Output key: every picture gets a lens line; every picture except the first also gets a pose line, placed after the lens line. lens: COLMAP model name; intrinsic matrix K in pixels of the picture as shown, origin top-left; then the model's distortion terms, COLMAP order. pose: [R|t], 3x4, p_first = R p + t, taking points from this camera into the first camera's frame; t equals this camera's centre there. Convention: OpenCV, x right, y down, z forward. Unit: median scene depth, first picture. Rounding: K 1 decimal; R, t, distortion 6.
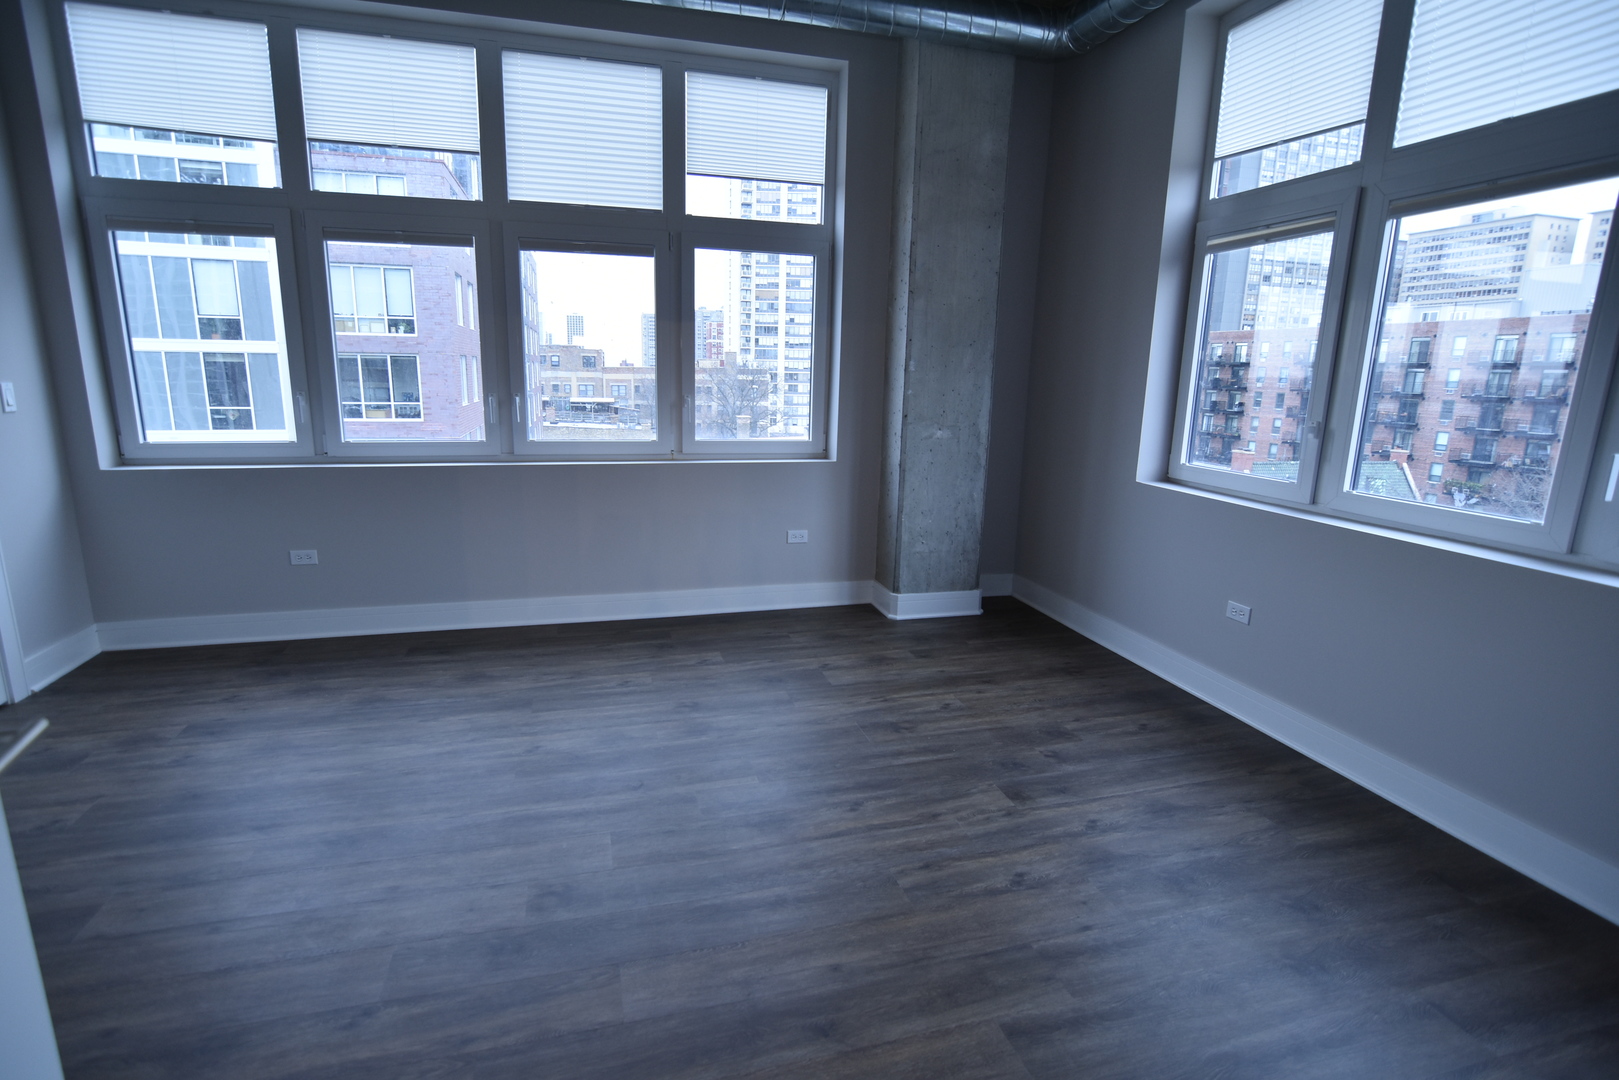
lens RADIAL K [[780.9, 0, 804.3], [0, 780.9, 546.7], [0, 0, 1]] dist [-0.034372, 0.012426]
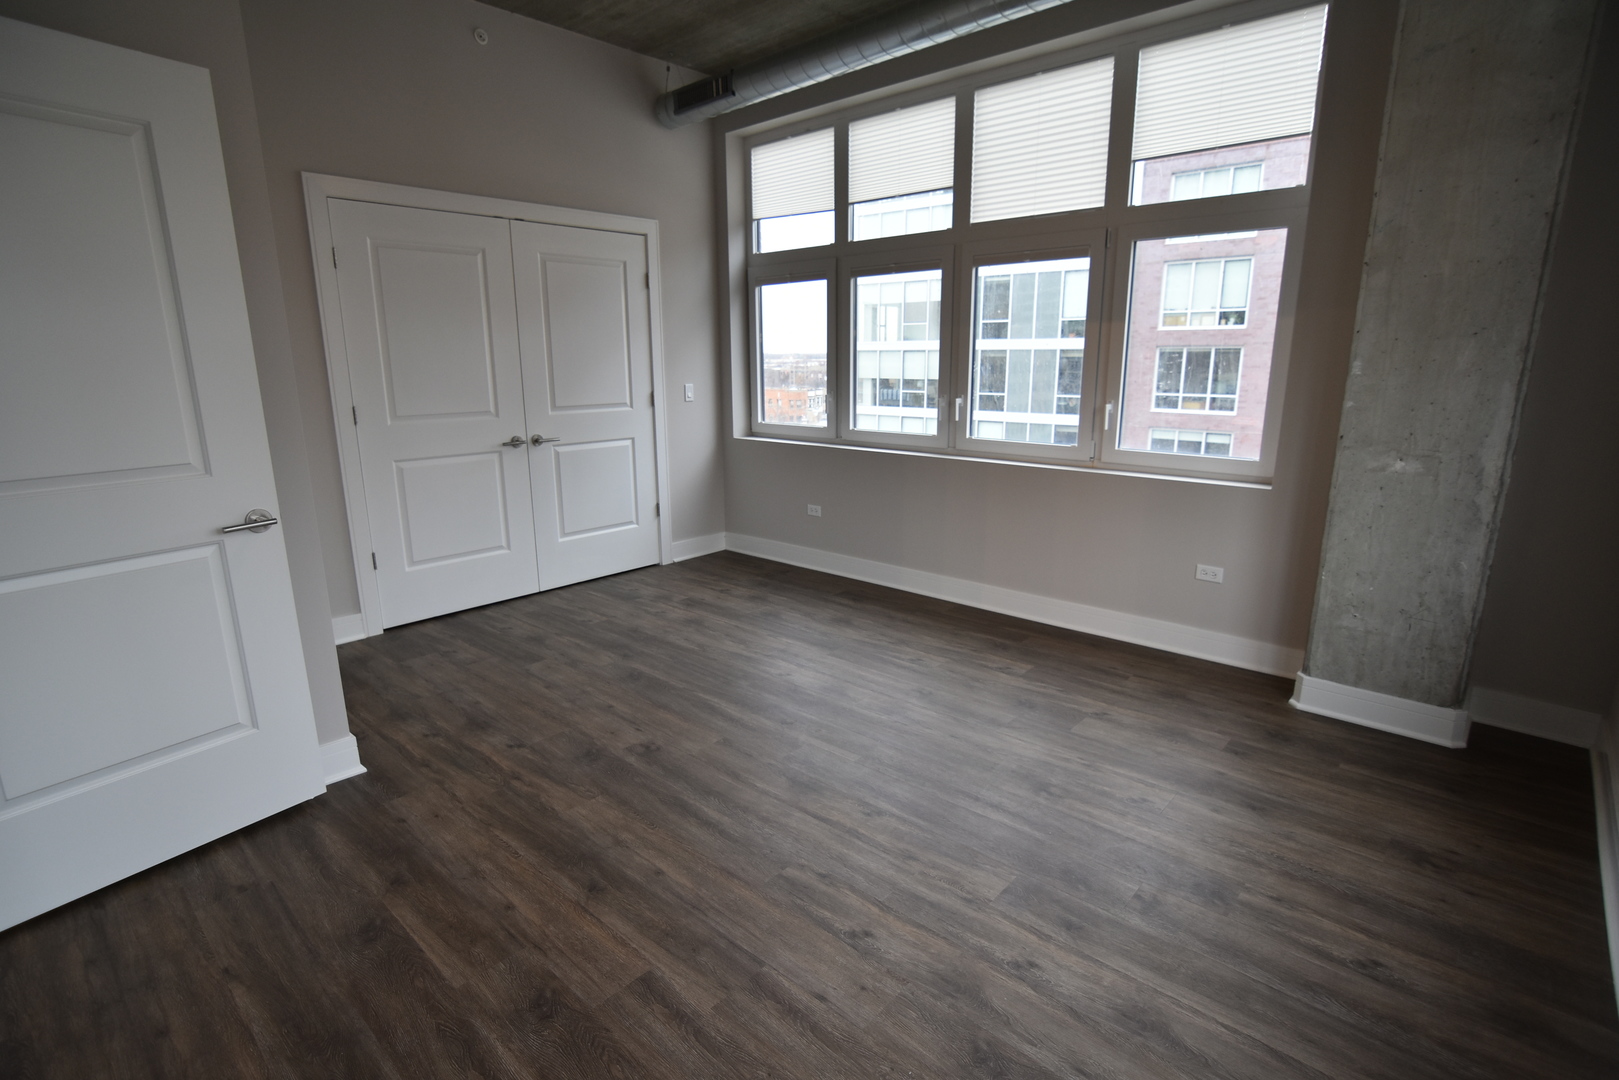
lens RADIAL K [[780.9, 0, 804.3], [0, 780.9, 546.7], [0, 0, 1]] dist [-0.034372, 0.012426]
pose [[0.533583, 0.176559, -0.827113, 0.508068], [-0.167209, 0.980686, 0.101471, -0.060912], [0.829054, 0.084158, 0.552800, 0.213911]]
